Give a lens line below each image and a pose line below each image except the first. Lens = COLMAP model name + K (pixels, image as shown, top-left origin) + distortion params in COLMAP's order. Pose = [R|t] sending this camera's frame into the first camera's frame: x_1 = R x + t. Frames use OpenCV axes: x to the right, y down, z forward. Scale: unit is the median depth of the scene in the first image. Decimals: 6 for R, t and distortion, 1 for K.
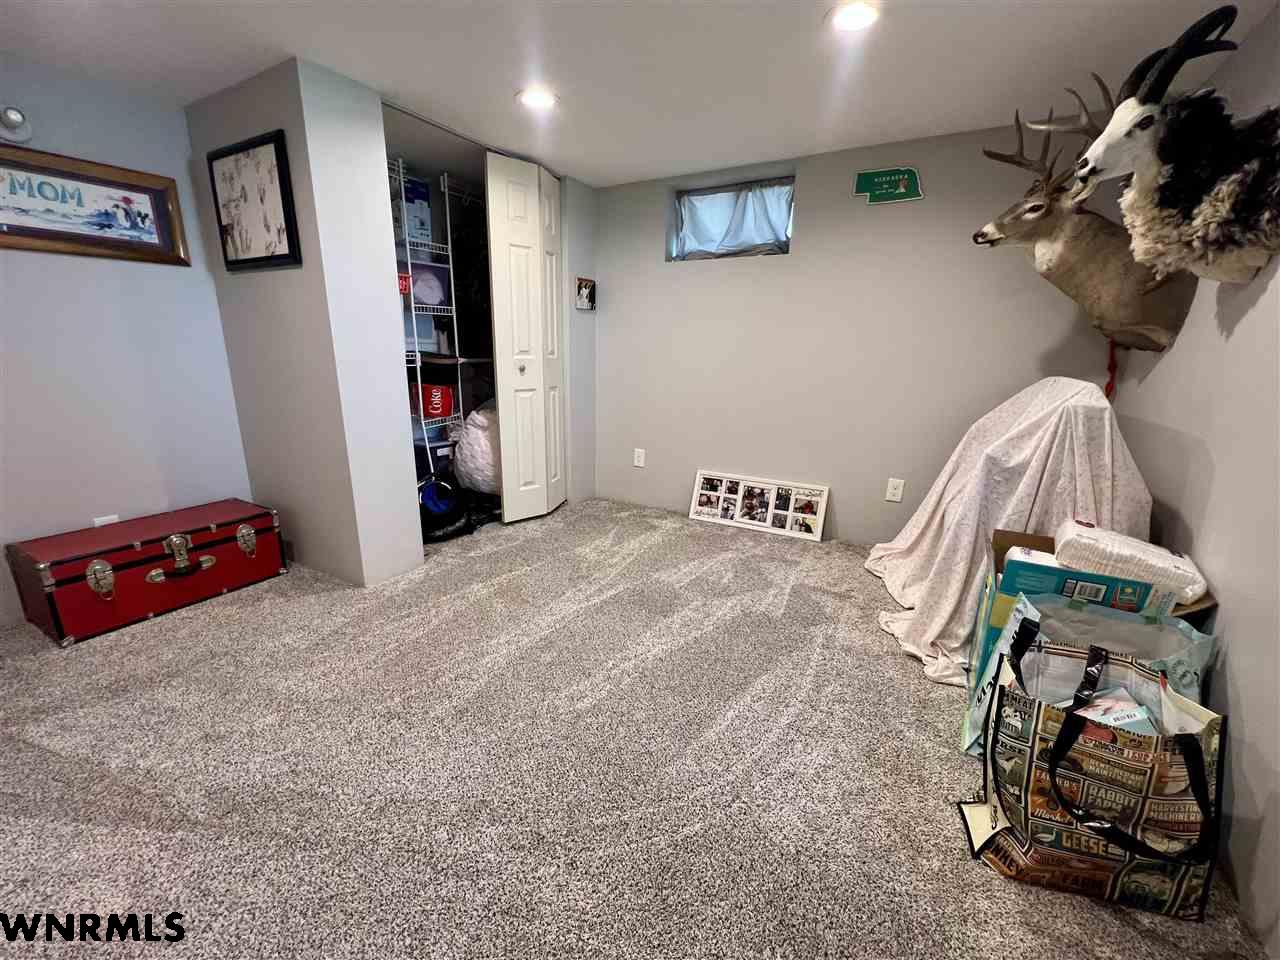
lens RADIAL K [[528.6, 0, 641.6], [0, 528.6, 482.5], [0, 0, 1]] dist [0.003194, 0.000157]
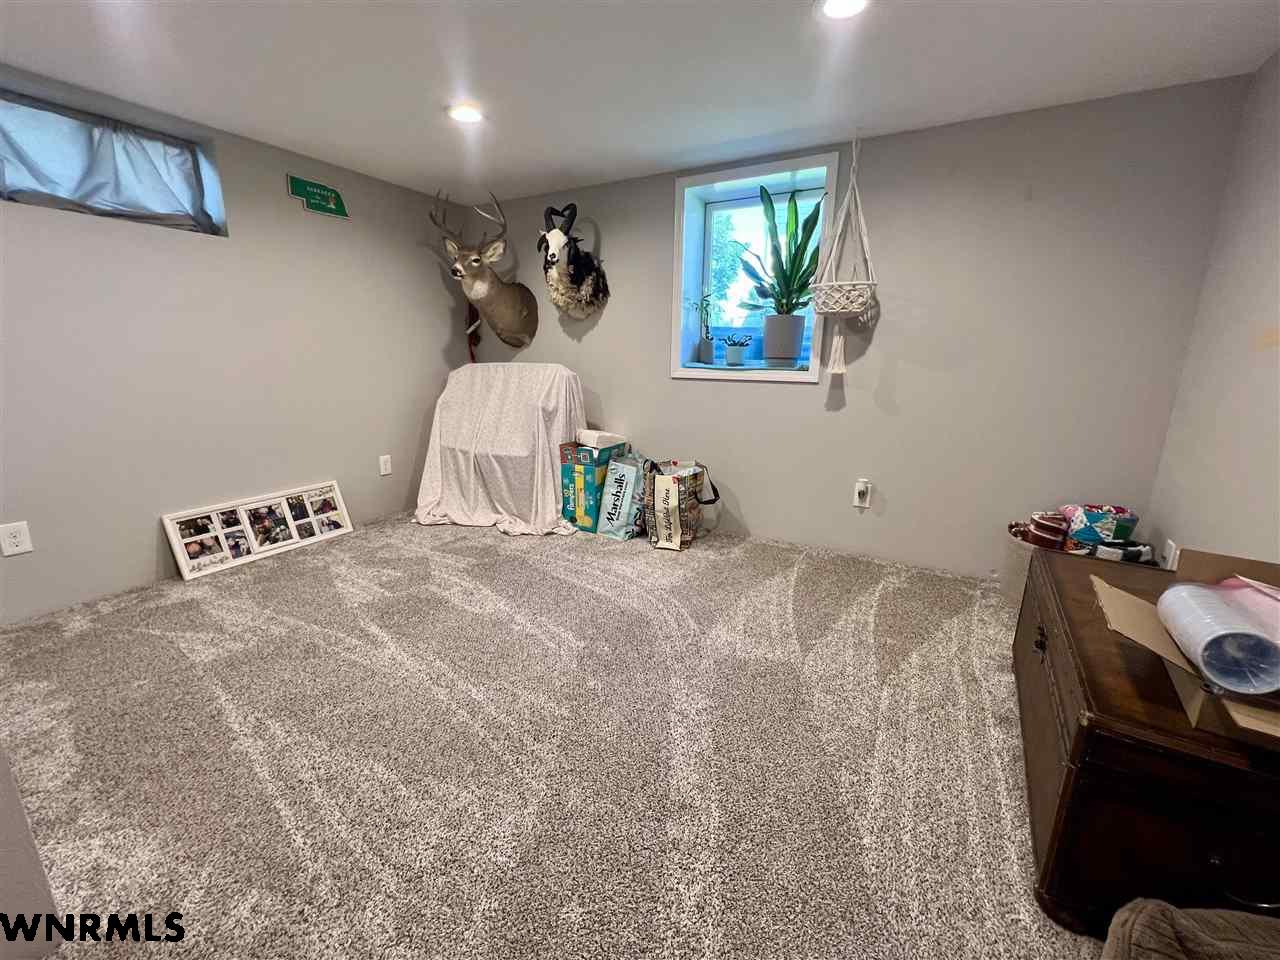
lens RADIAL K [[528.6, 0, 641.6], [0, 528.6, 482.5], [0, 0, 1]] dist [0.003194, 0.000157]
pose [[0.002838, -0.254575, 0.967049, -0.621189], [0.242110, 0.938456, 0.246338, -0.093530], [-0.970245, 0.233433, 0.064299, 0.343964]]
